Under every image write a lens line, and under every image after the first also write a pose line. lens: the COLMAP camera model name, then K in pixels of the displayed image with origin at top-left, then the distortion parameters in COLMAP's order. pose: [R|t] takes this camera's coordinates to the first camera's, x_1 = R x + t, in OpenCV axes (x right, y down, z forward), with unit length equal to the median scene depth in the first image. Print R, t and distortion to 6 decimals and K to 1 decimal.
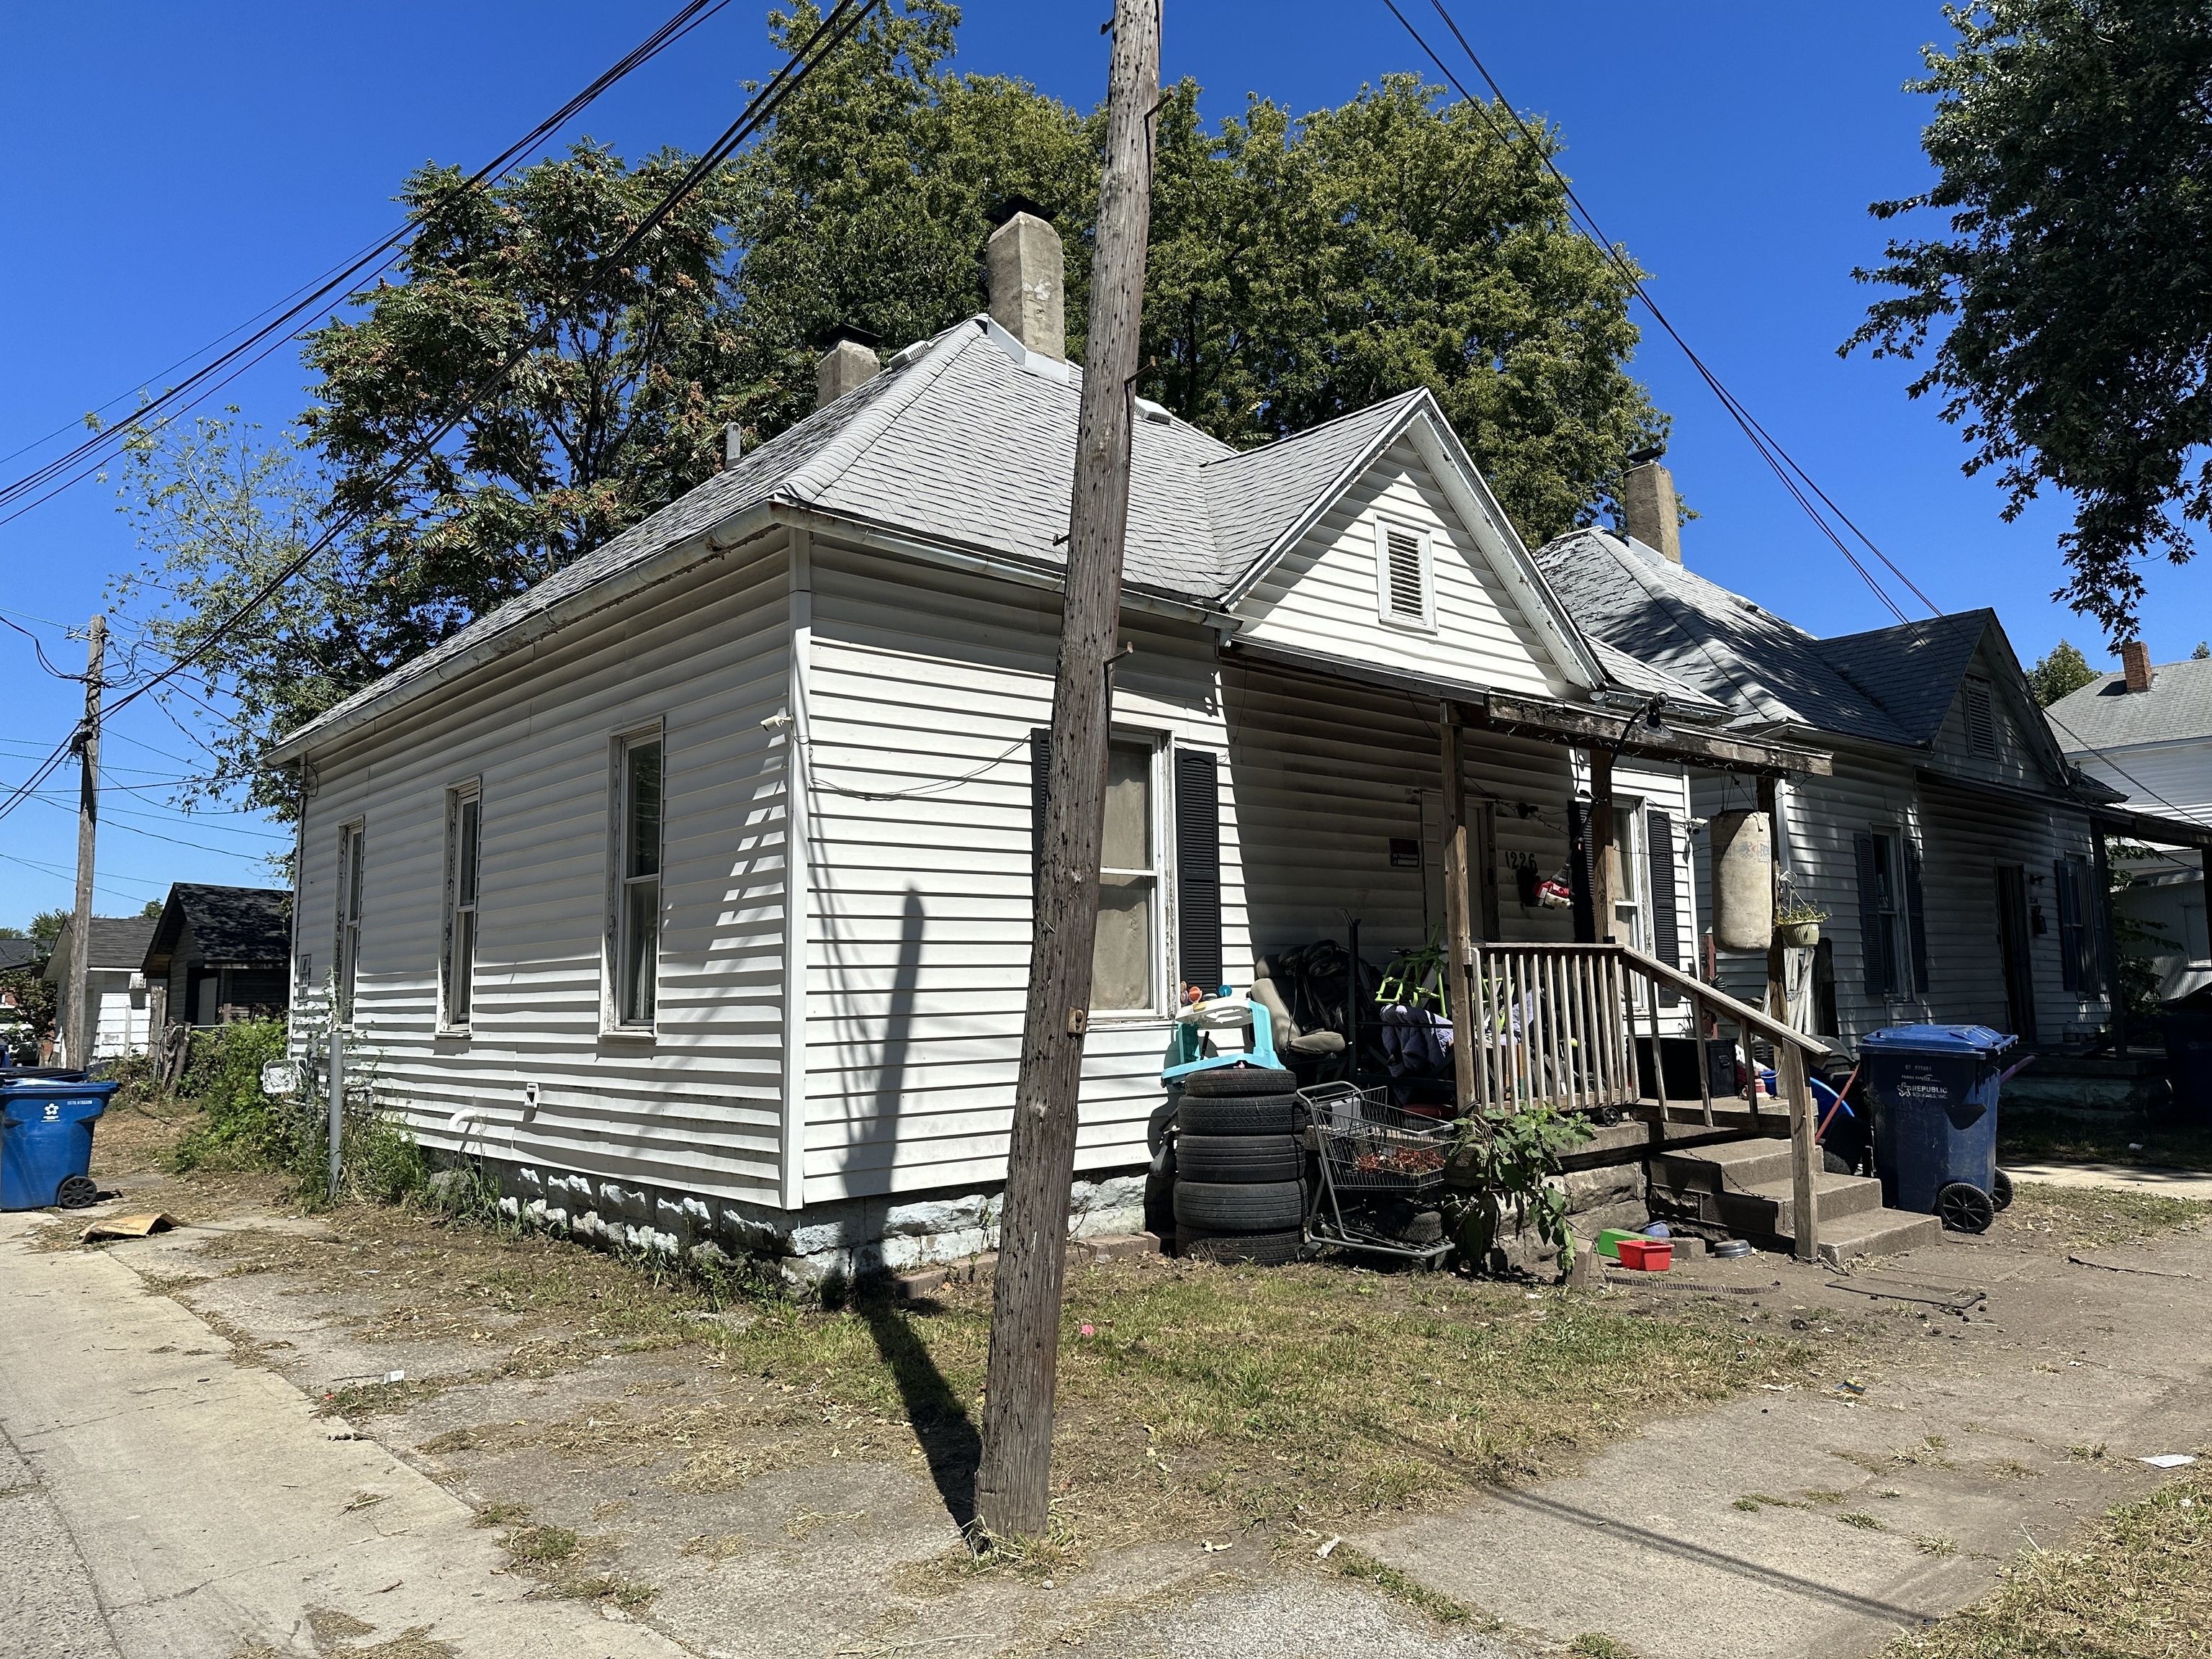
lens RADIAL K [[1541.6, 0, 1106.0], [0, 1541.6, 829.5], [0, 0, 1]] dist [0.071615, -0.034451]
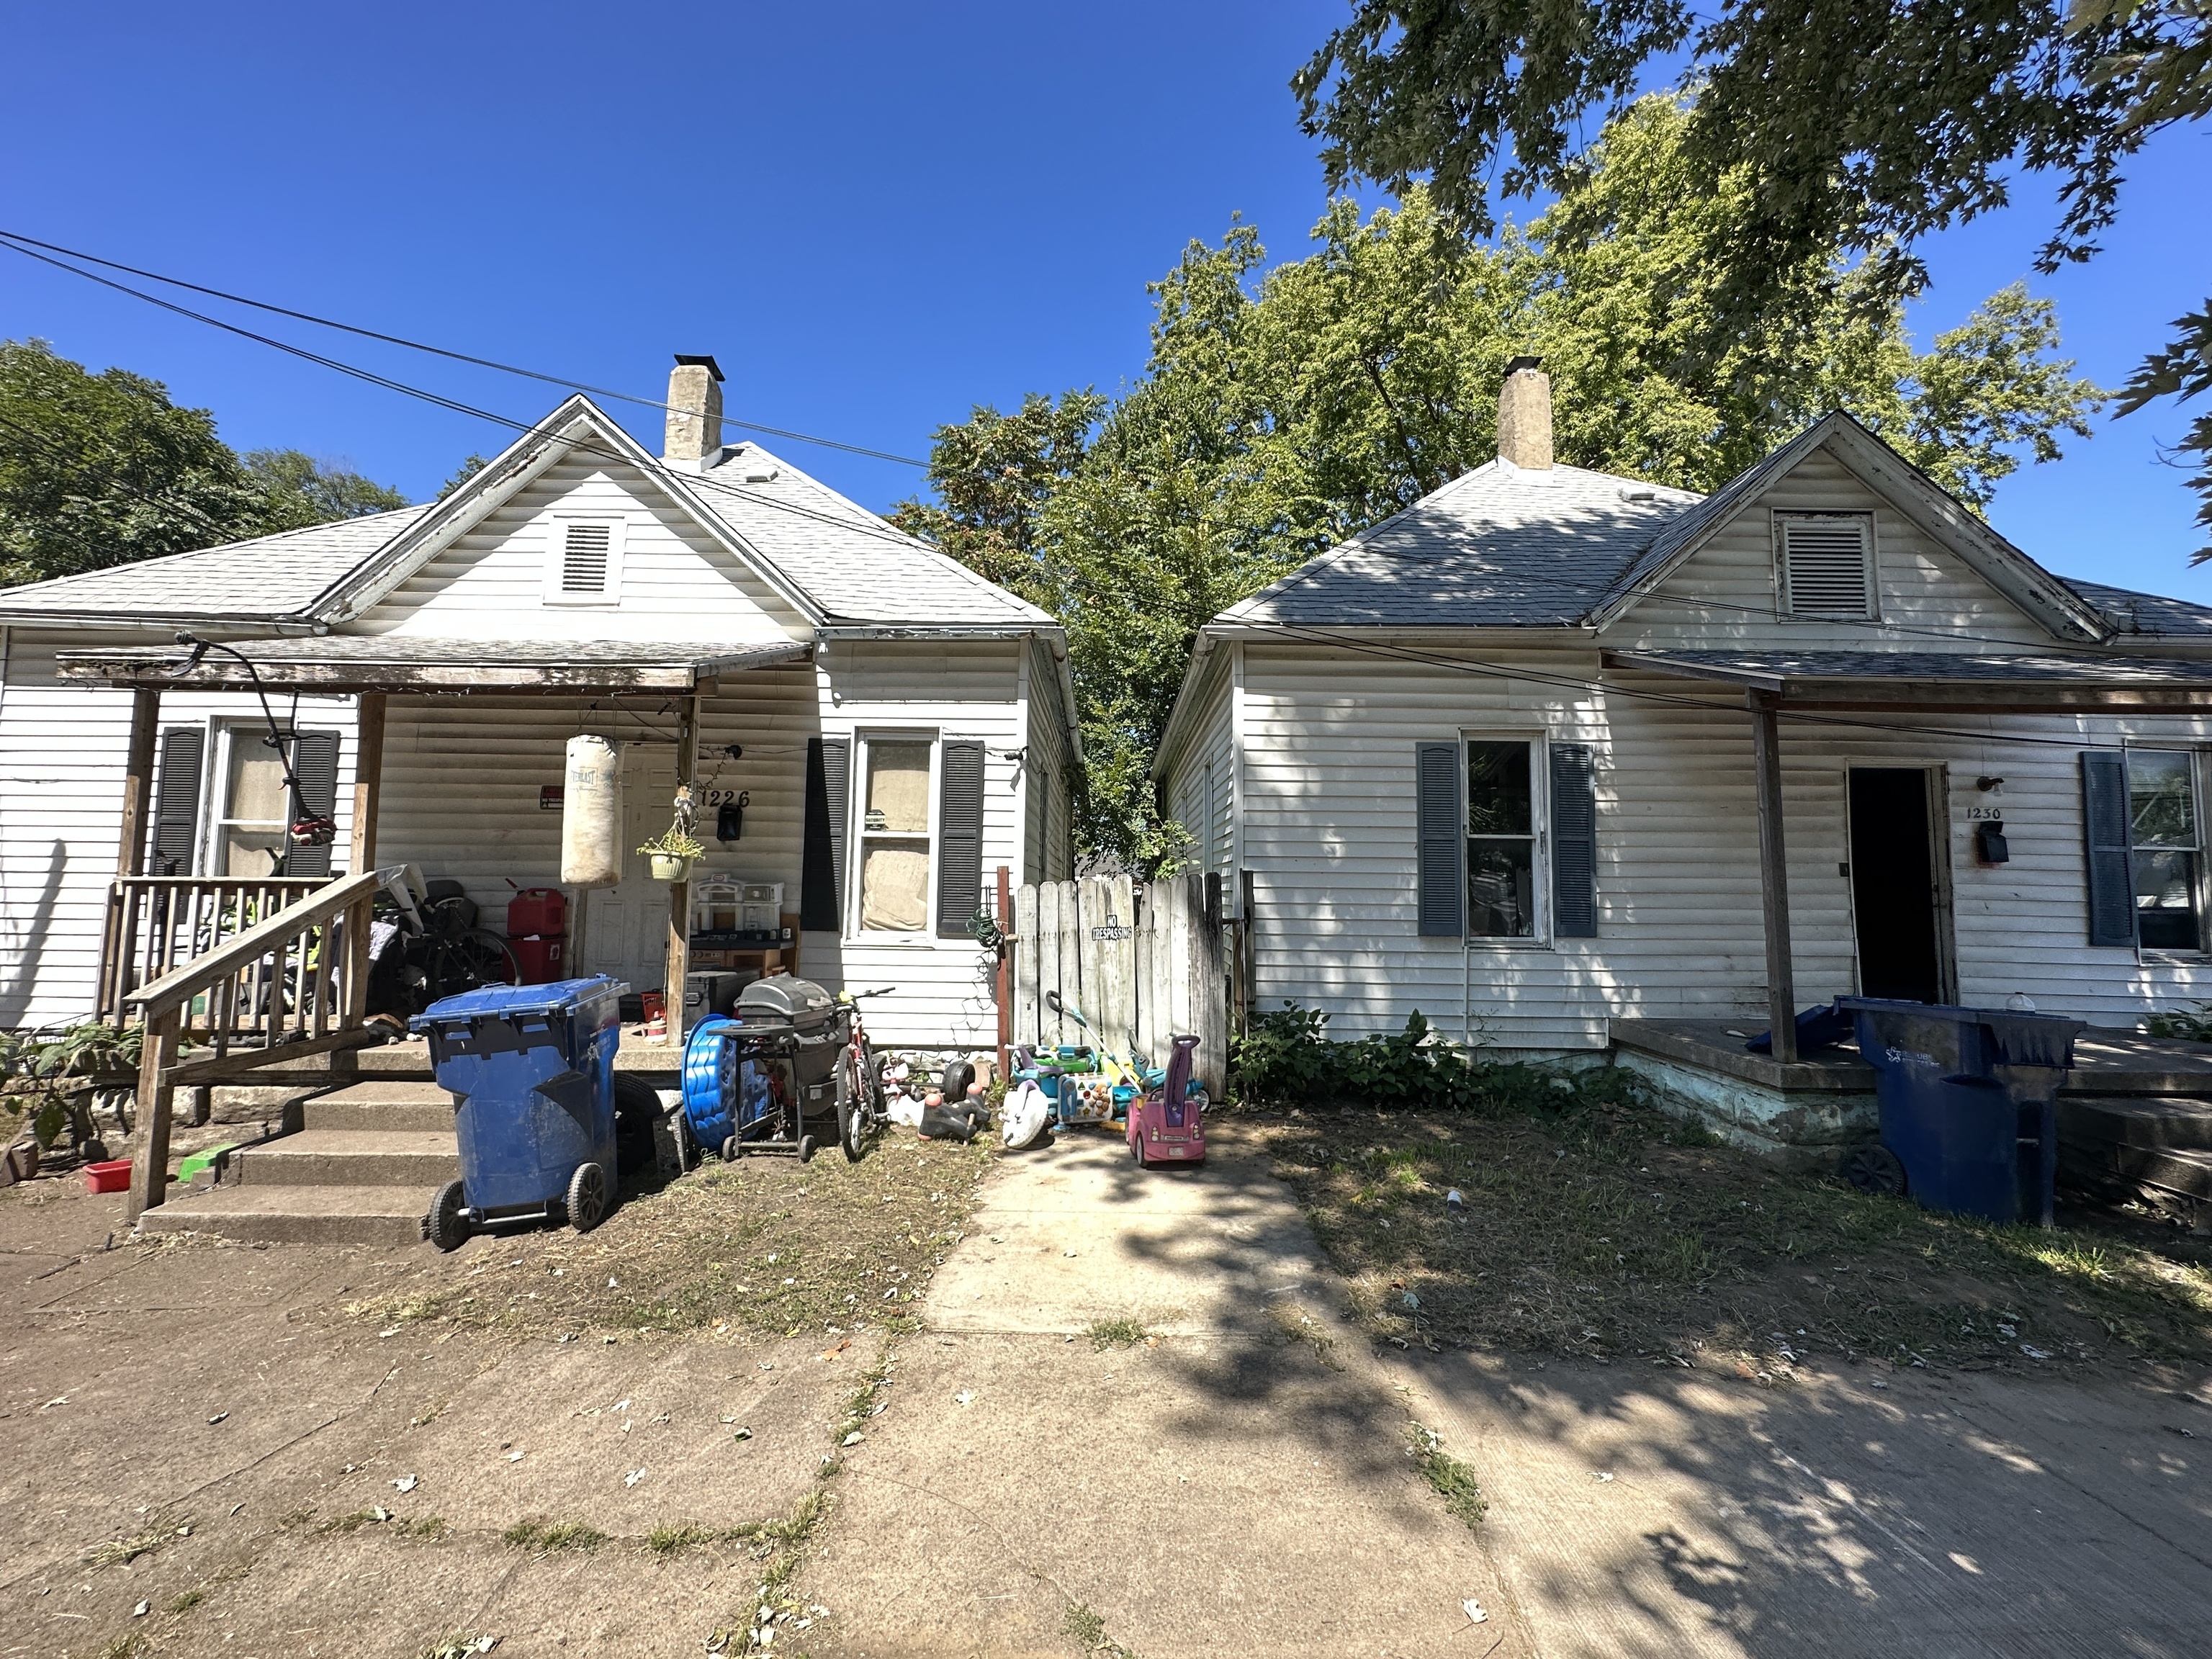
lens RADIAL K [[788.8, 0, 1105.2], [0, 788.8, 872.3], [0, 0, 1]] dist [0.001898, 0.000045]
pose [[0.750382, -0.012089, -0.660894, 0.919363], [0.045645, 0.998394, 0.033563, 0.072172], [0.659427, -0.055351, 0.749728, 0.837319]]
